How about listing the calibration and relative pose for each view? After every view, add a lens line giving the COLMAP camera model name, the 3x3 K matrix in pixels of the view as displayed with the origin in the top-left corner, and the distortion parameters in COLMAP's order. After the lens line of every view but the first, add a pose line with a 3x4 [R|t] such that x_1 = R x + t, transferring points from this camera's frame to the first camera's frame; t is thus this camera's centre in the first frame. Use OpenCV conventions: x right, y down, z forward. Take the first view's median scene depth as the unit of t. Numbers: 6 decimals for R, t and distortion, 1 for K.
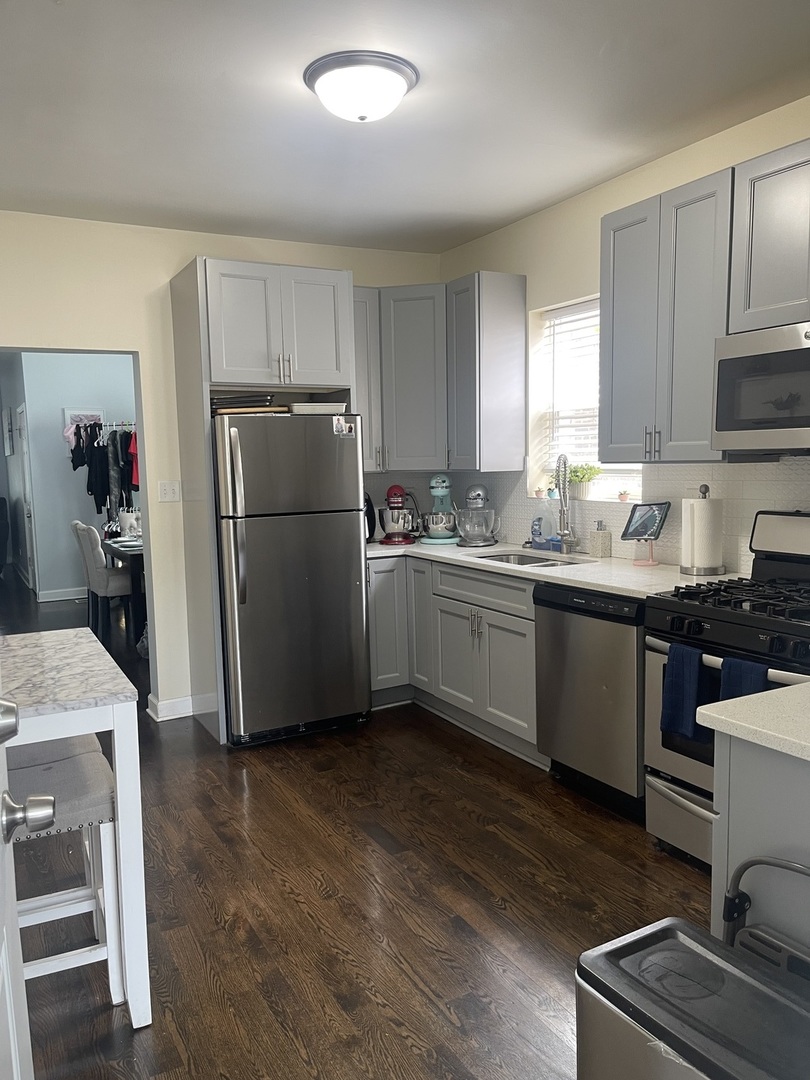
lens RADIAL K [[812.9, 0, 407.4], [0, 812.9, 542.9], [0, 0, 1]] dist [0.001595, 0.000277]
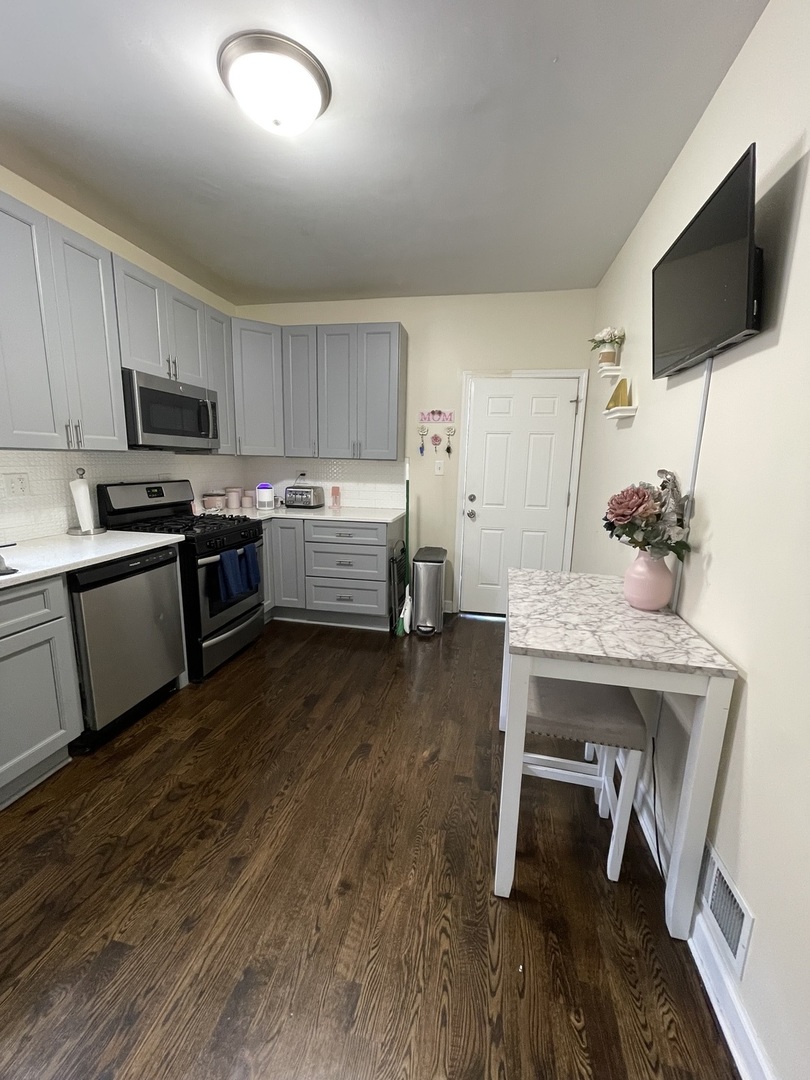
lens RADIAL K [[428.0, 0, 410.7], [0, 428.0, 539.9], [0, 0, 1]] dist [-0.001309, -0.000001]
pose [[-0.755875, -0.118244, 0.643949, -0.545573], [0.062186, 0.966143, 0.250401, -0.107563], [-0.651755, 0.229316, -0.722931, 1.263672]]
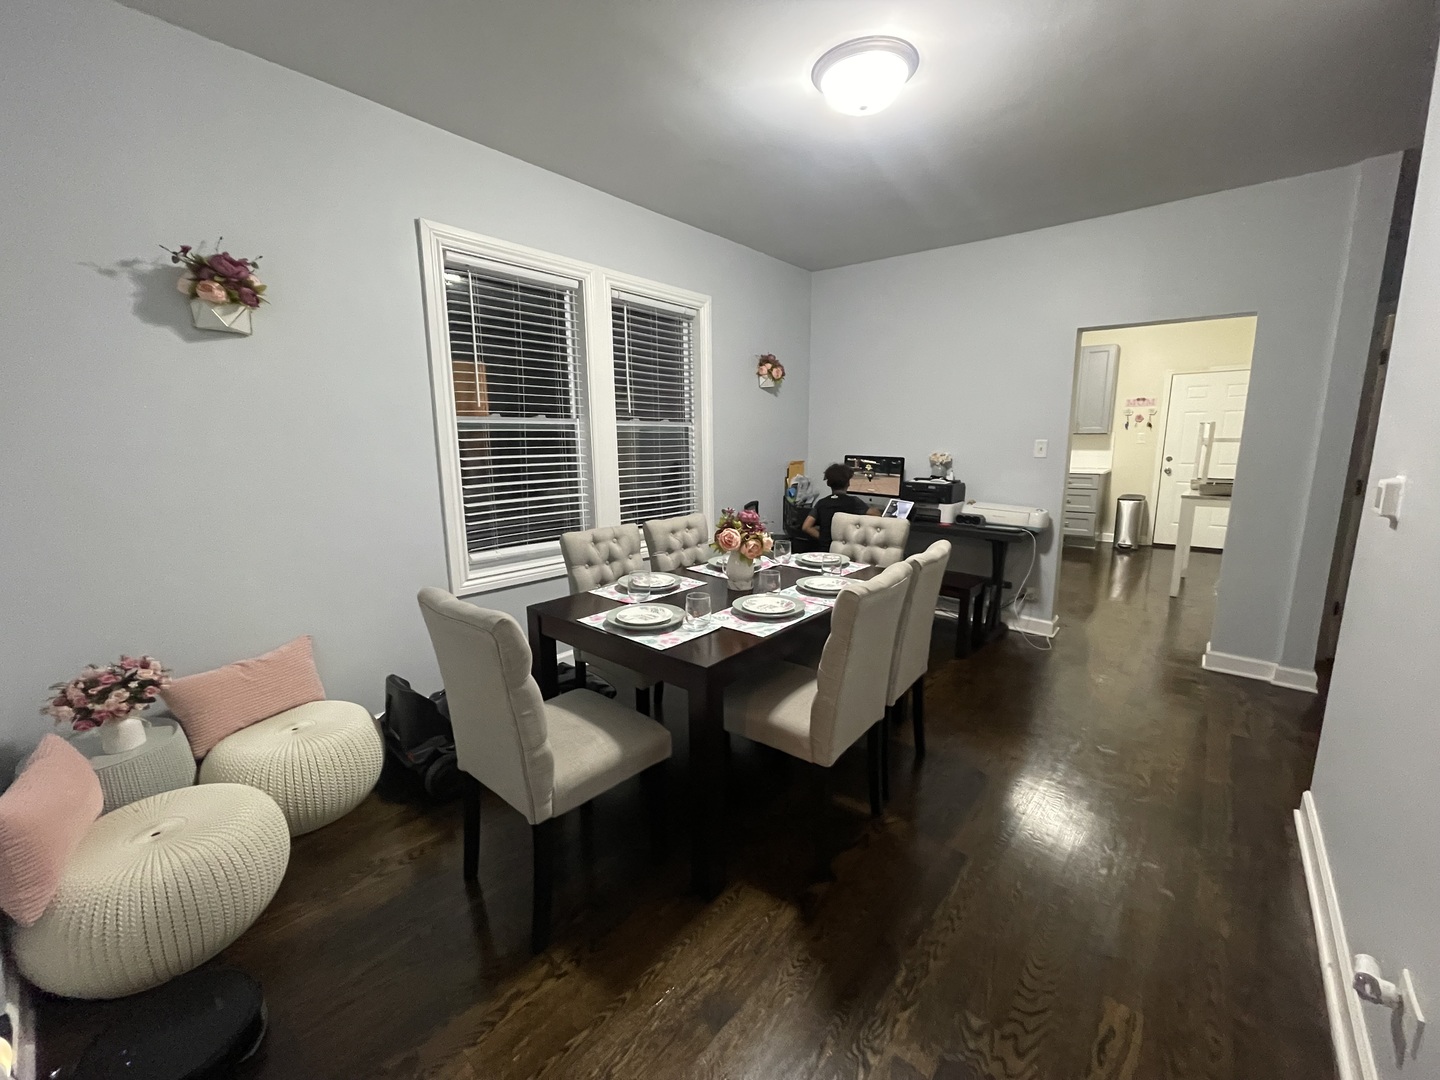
lens RADIAL K [[570.6, 0, 723.7], [0, 570.6, 539.0], [0, 0, 1]] dist [-0.001309, -0.000001]
pose [[-0.343954, -0.141715, 0.928231, -0.967359], [0.121481, 0.973522, 0.193644, -0.176727], [-0.931095, 0.179367, -0.317631, 1.941526]]
